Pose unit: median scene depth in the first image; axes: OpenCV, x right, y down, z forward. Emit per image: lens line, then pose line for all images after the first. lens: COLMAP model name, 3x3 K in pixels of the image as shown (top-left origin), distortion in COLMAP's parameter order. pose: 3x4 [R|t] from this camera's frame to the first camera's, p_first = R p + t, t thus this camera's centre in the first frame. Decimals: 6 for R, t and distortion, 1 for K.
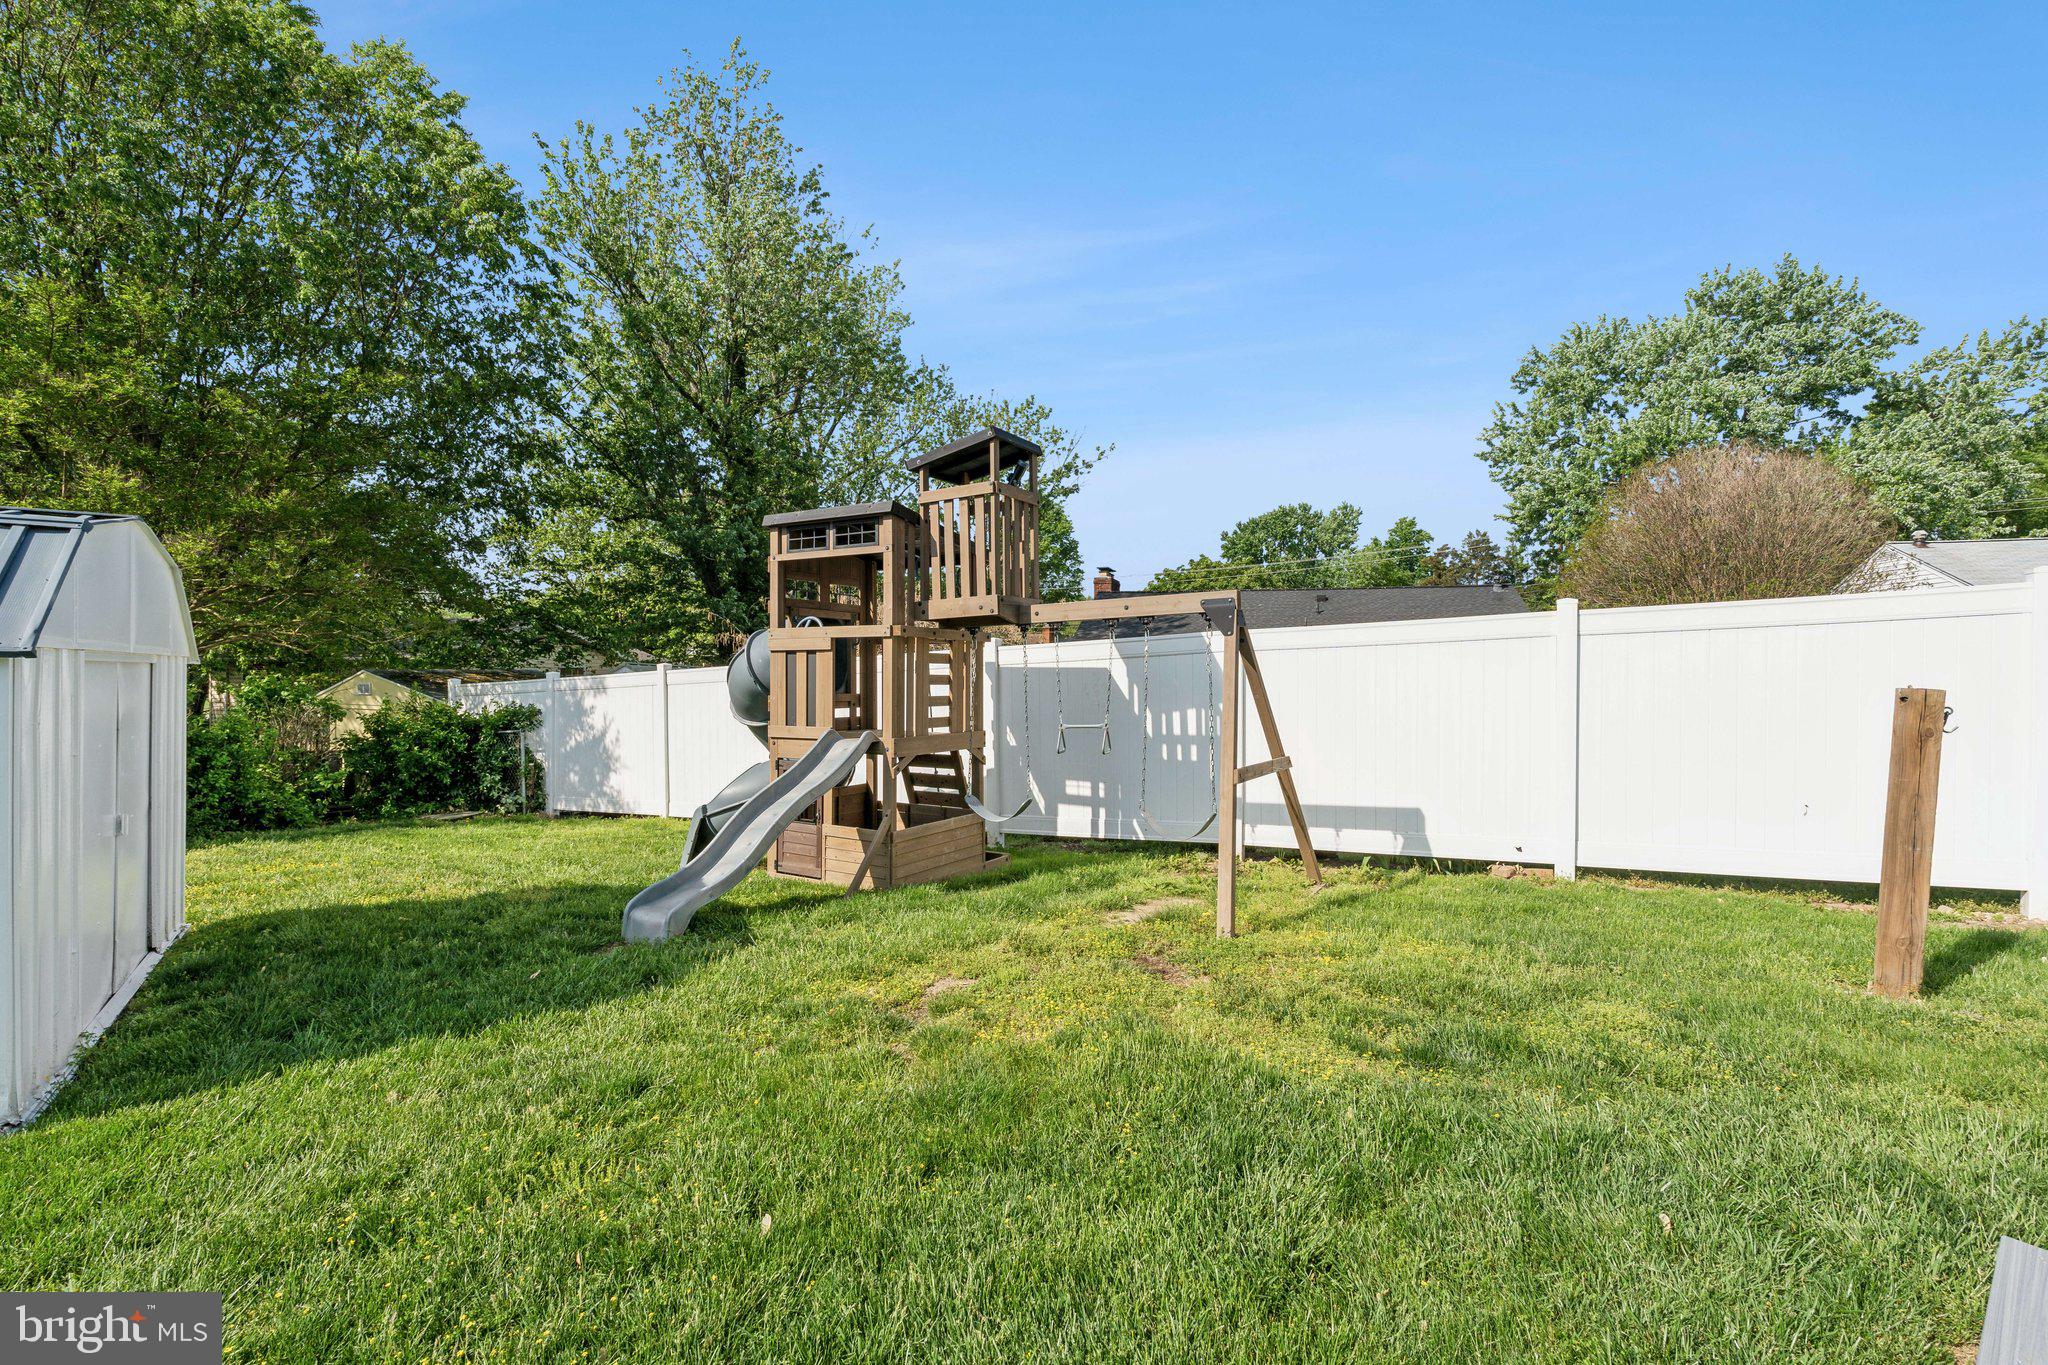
lens RADIAL K [[904.5, 0, 1024.0], [0, 904.5, 682.5], [0, 0, 1]] dist [-0.000616, -0.000009]
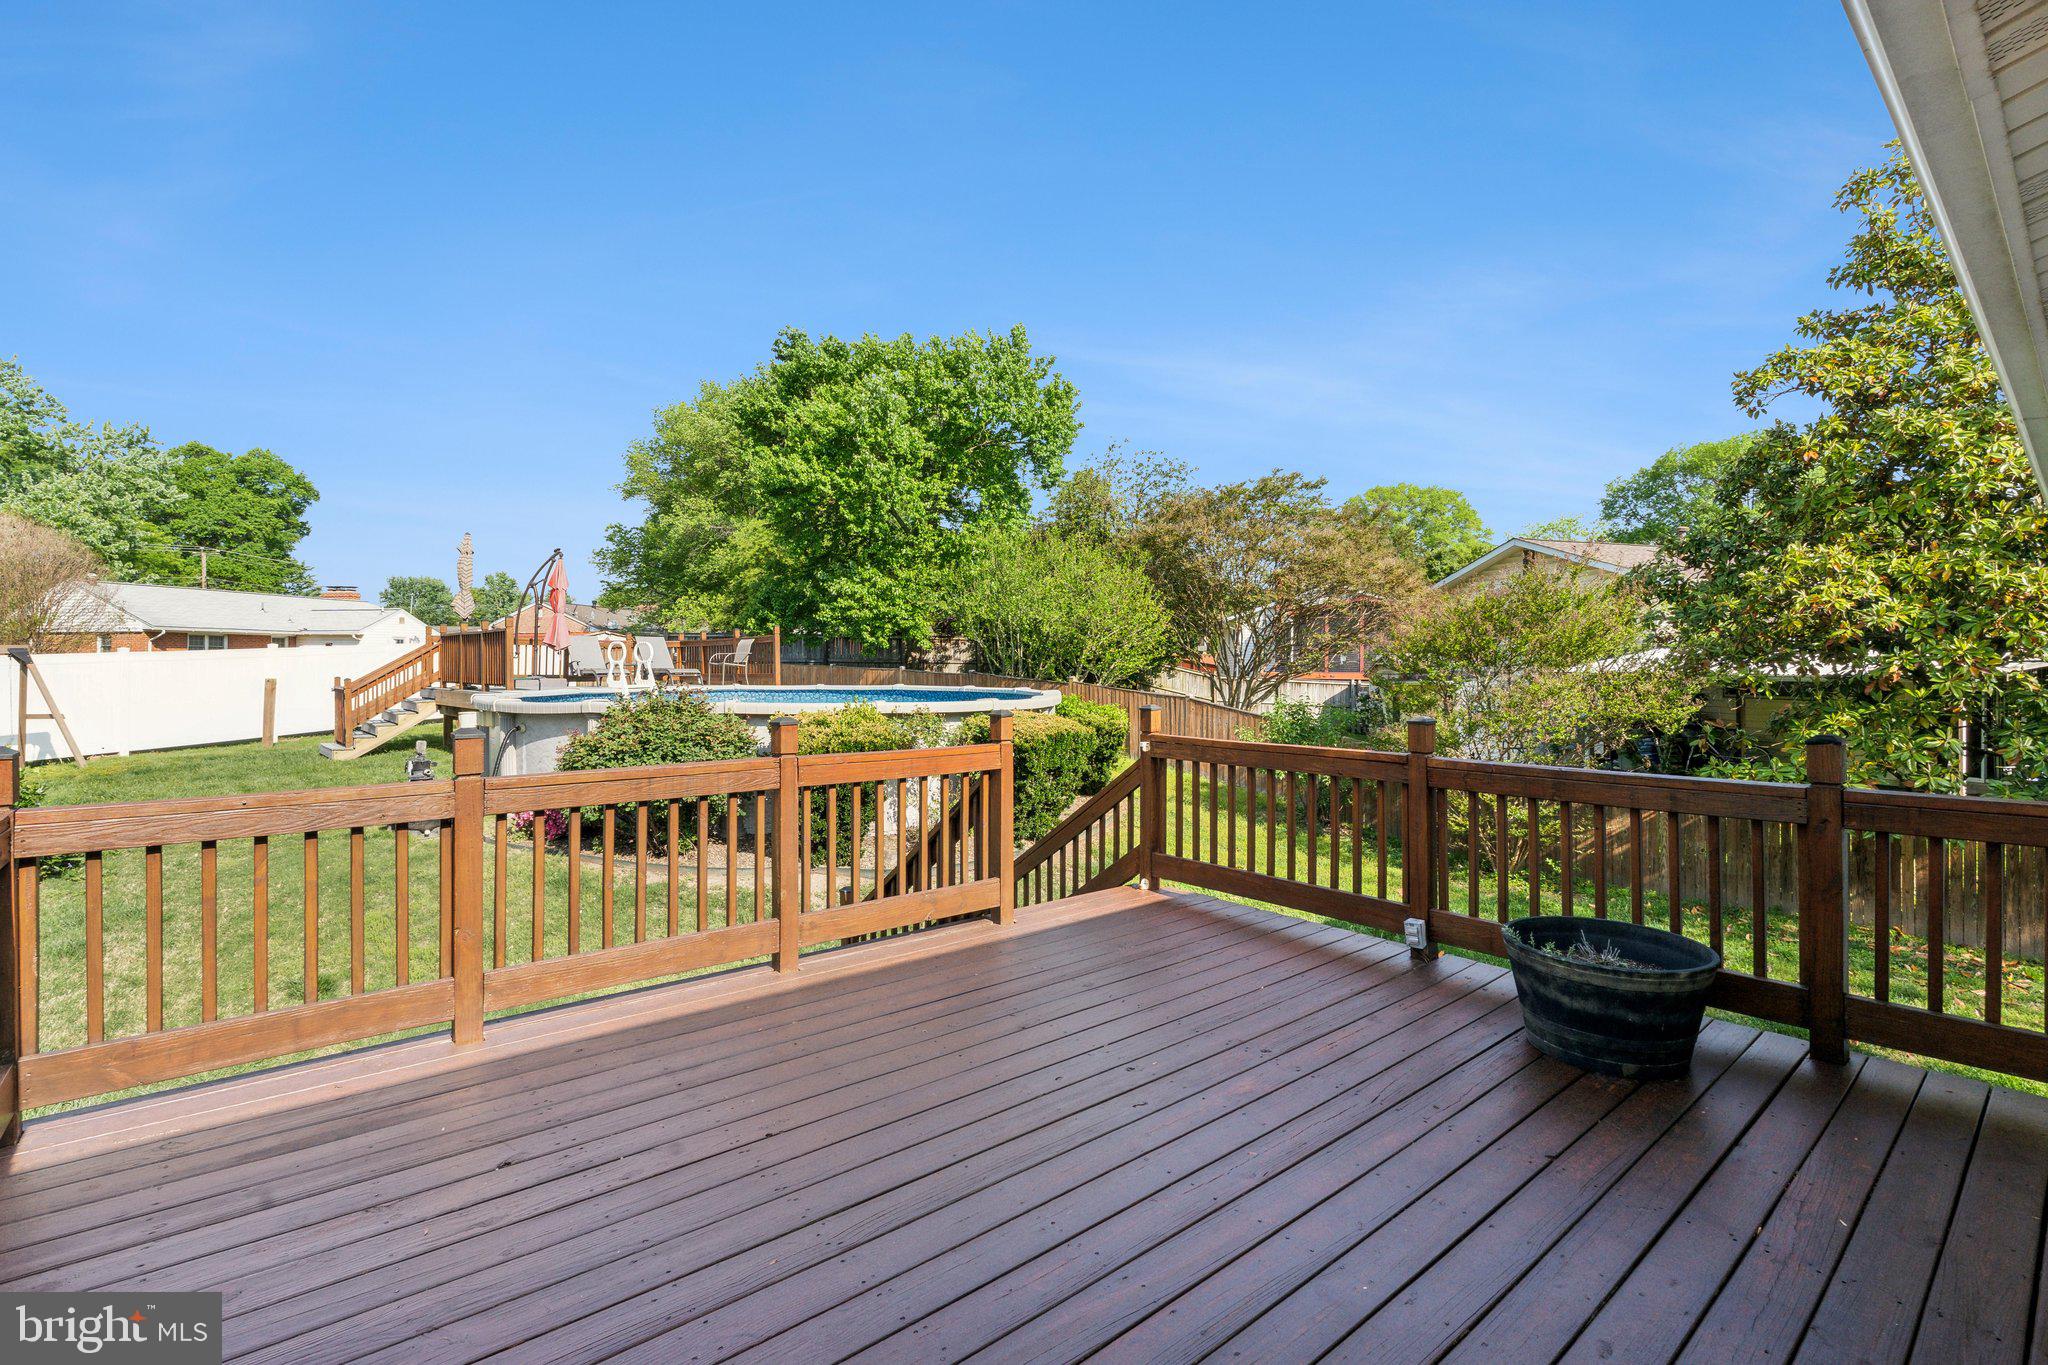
lens RADIAL K [[904.3, 0, 1026.7], [0, 904.3, 677.5], [0, 0, 1]] dist [0.001859, 0.000002]
pose [[-0.097448, -0.002974, 0.995236, -0.469425], [0.002191, 0.999992, 0.003203, 0.000000], [-0.995238, 0.002493, -0.097441, -0.268868]]
